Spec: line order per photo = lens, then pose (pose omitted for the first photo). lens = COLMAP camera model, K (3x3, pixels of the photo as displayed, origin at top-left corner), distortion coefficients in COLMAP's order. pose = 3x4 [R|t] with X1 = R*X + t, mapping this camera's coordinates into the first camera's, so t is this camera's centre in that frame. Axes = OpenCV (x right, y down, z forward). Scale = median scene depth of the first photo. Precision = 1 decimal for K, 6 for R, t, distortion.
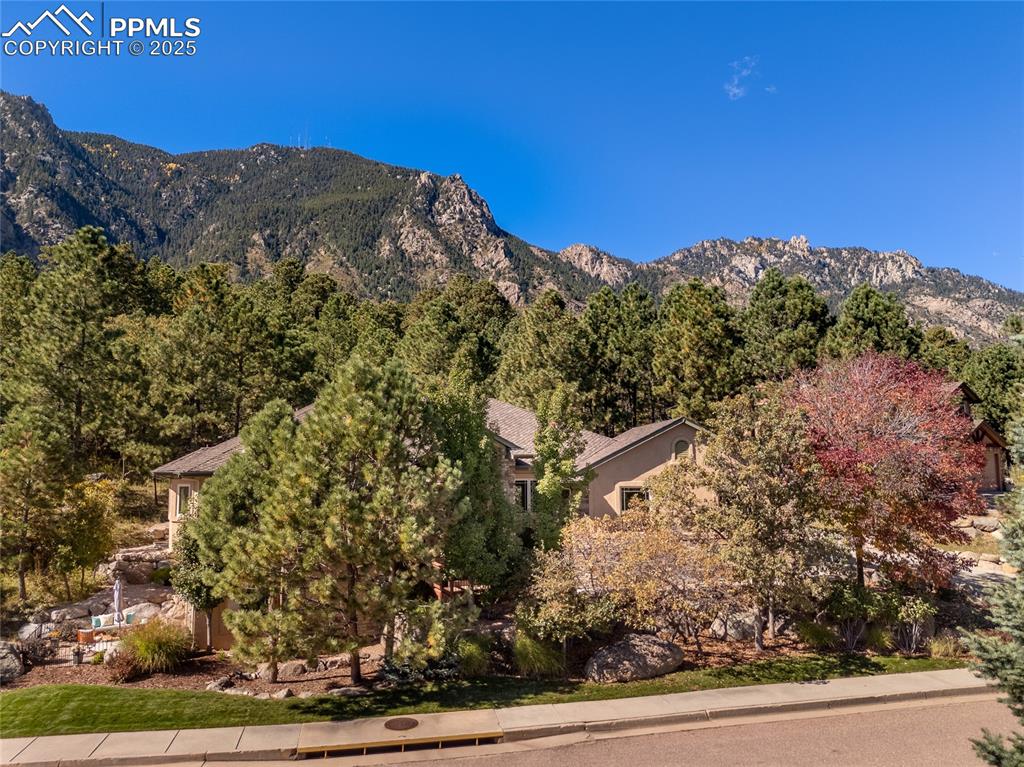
lens RADIAL K [[762.1, 0, 510.3], [0, 762.1, 385.2], [0, 0, 1]] dist [0.059335, -0.037462]
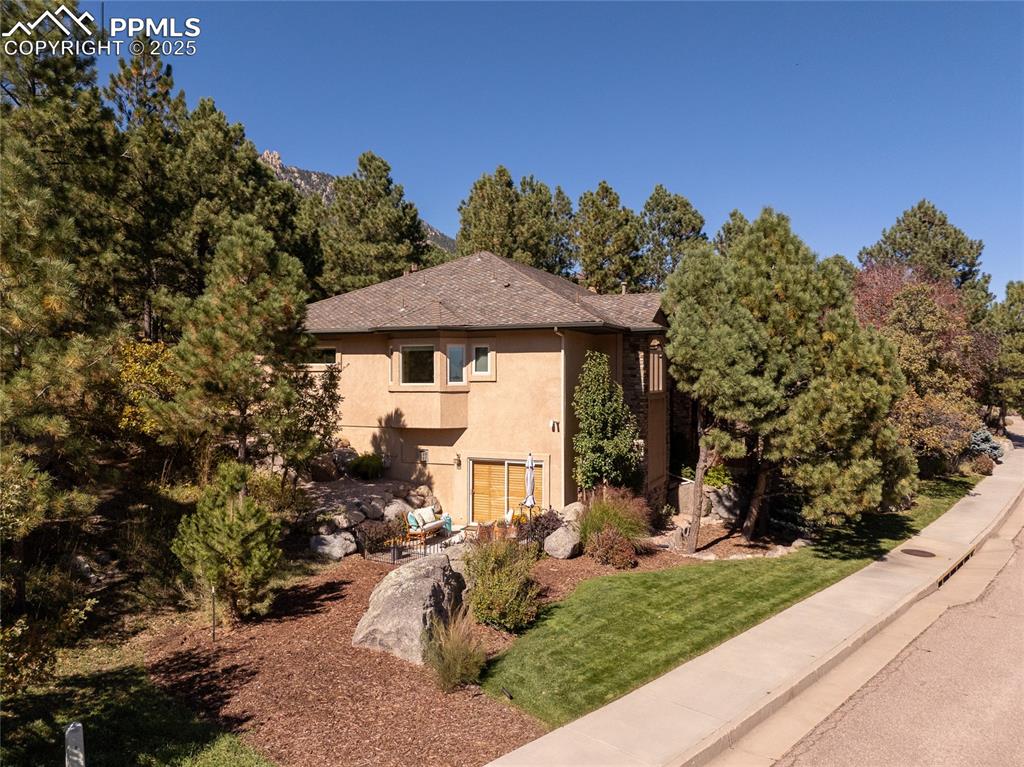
lens RADIAL K [[759.8, 0, 513.3], [0, 759.8, 381.9], [0, 0, 1]] dist [0.081908, 0.002612]
pose [[0.775240, 0.002005, 0.631663, -0.576325], [-0.068233, 0.994410, 0.080585, 0.066523], [-0.627970, -0.105573, 0.771043, 0.242387]]
